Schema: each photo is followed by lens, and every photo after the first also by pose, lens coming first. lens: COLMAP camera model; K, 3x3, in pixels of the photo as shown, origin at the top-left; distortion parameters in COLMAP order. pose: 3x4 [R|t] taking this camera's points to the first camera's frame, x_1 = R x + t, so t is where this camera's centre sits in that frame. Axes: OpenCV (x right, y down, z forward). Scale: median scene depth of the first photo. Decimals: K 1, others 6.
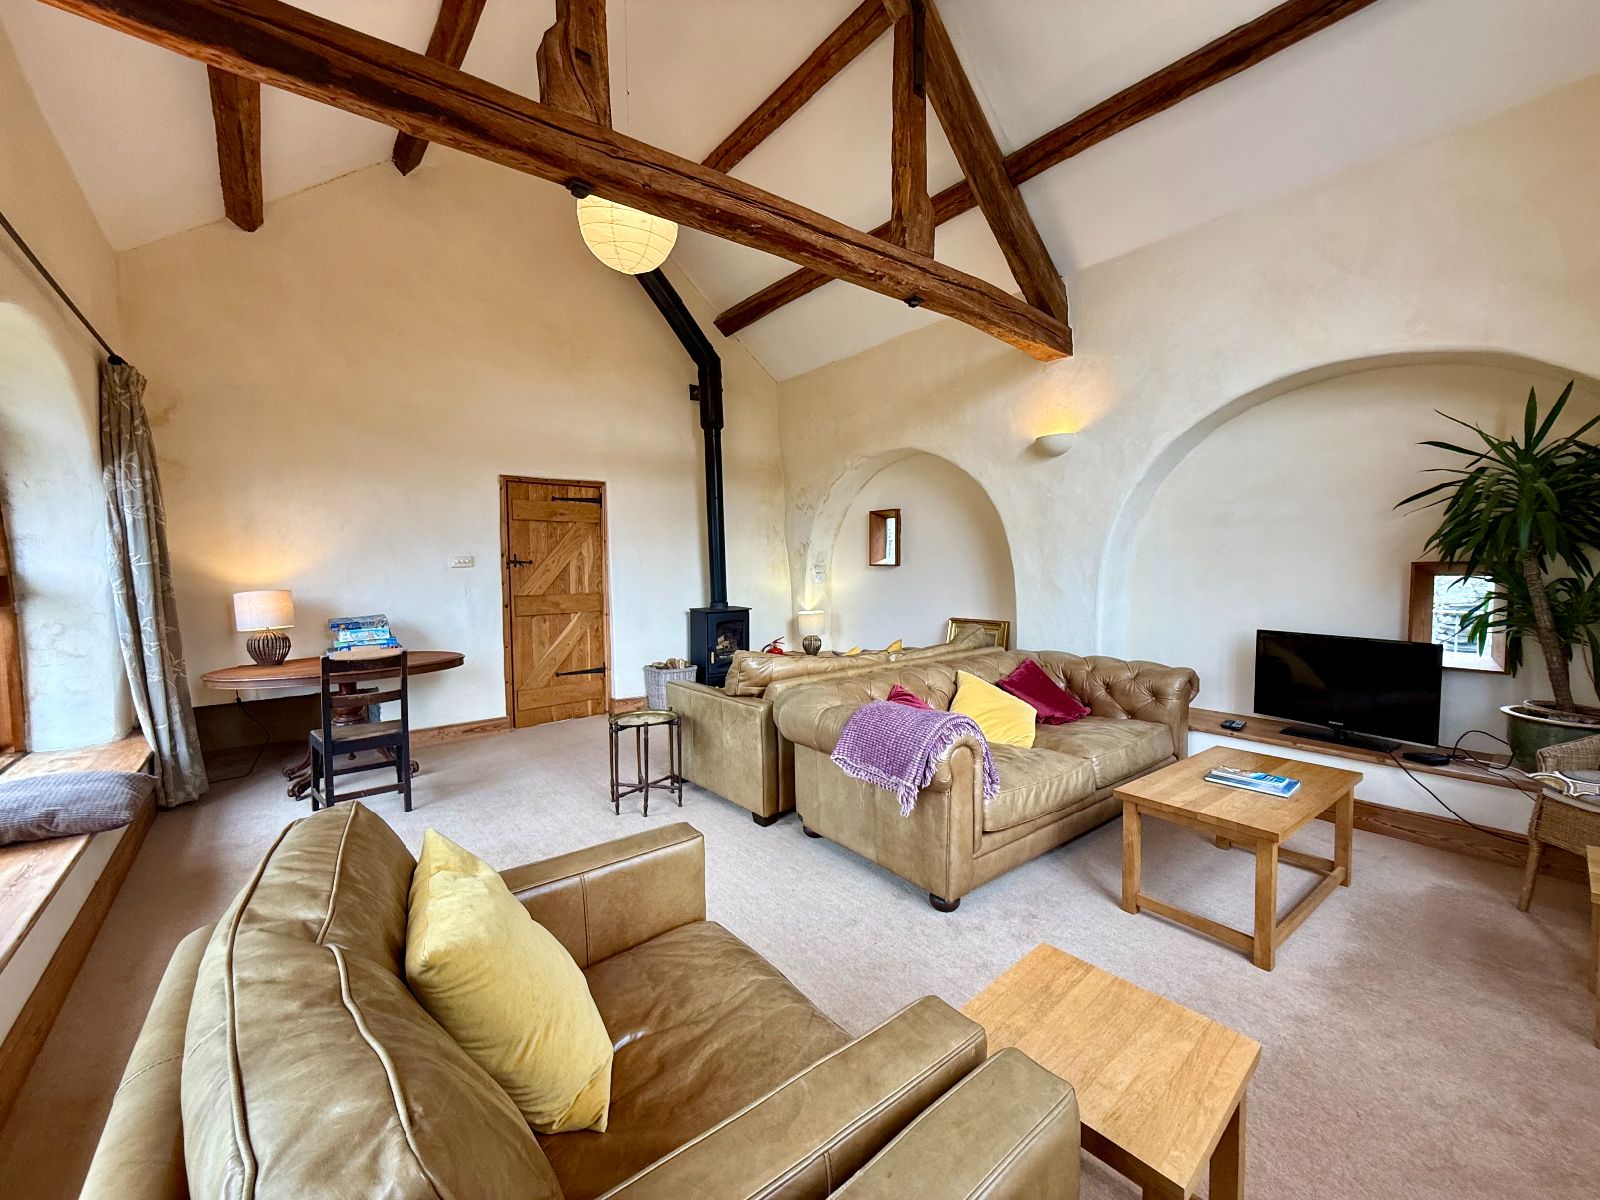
lens RADIAL K [[634.6, 0, 803.2], [0, 634.6, 598.5], [0, 0, 1]] dist [0.001015, -0.000021]
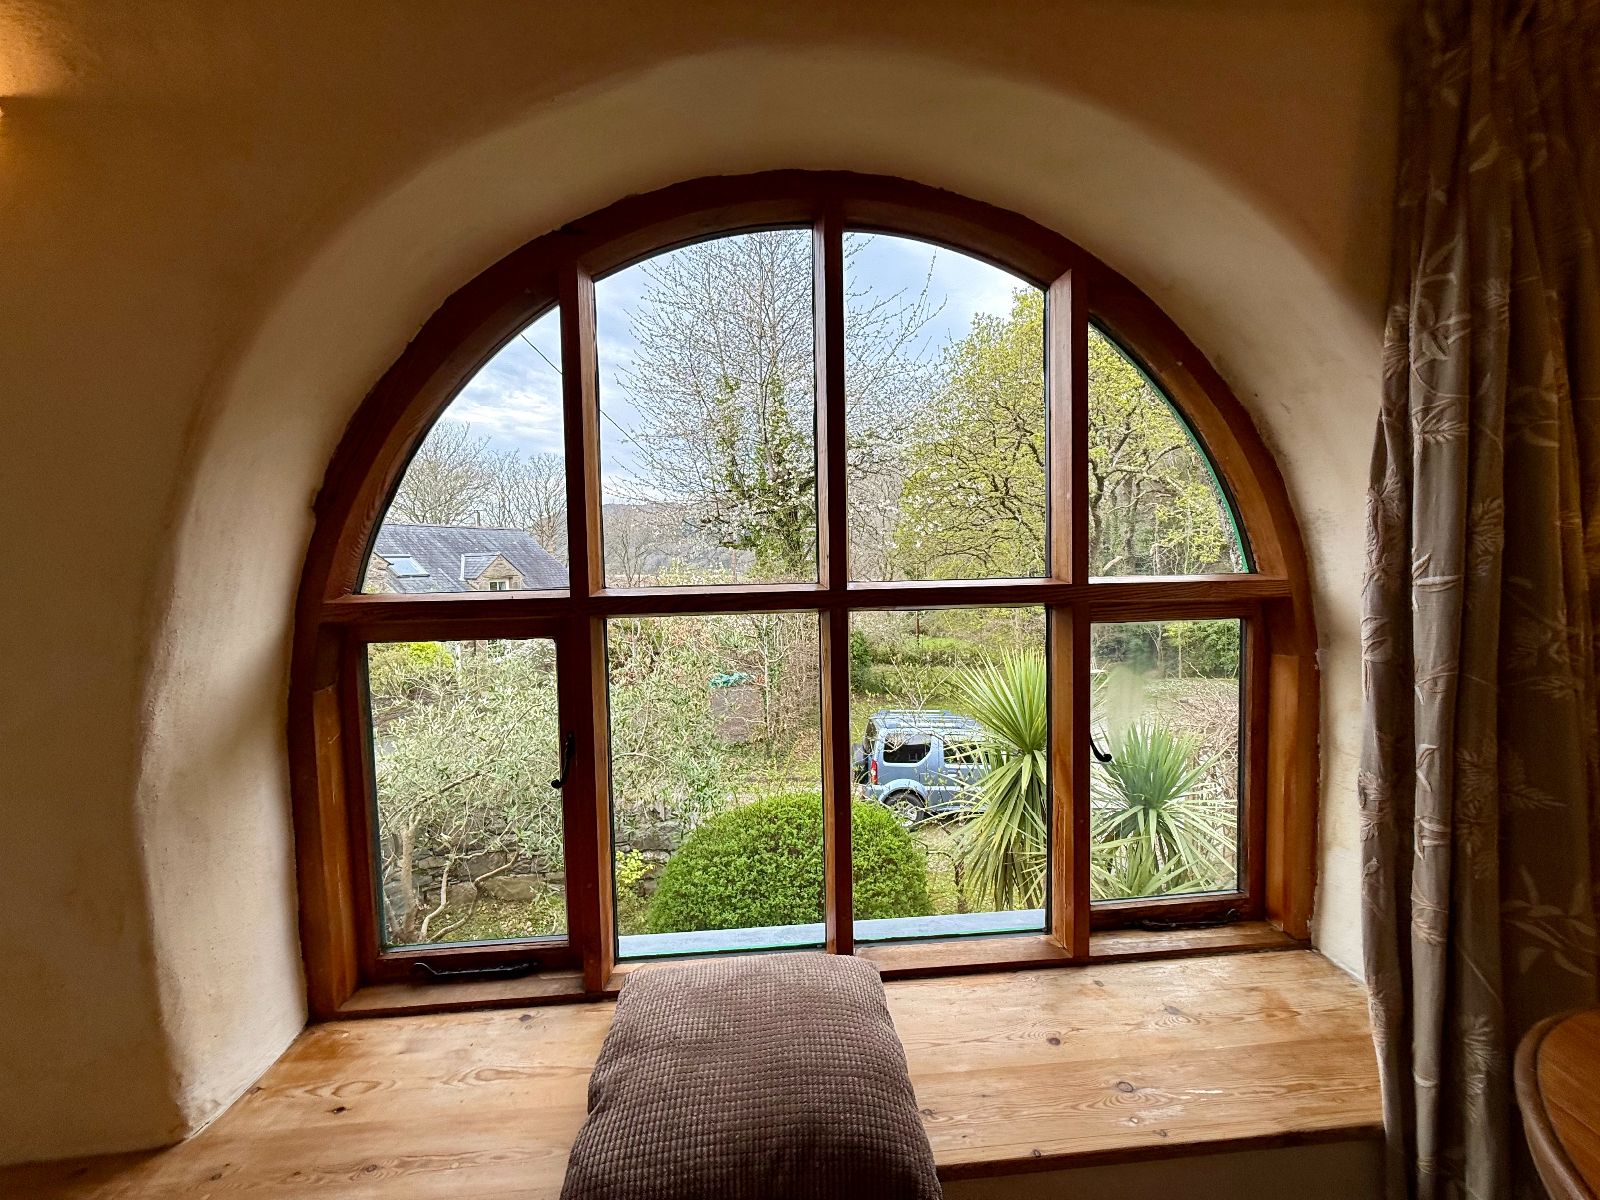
lens RADIAL K [[634.6, 0, 803.2], [0, 634.6, 598.5], [0, 0, 1]] dist [0.001015, -0.000021]
pose [[-0.569405, 0.070252, -0.819049, -0.367888], [-0.021013, 0.994772, 0.099932, -0.045315], [0.821788, 0.074112, -0.564953, 0.580075]]
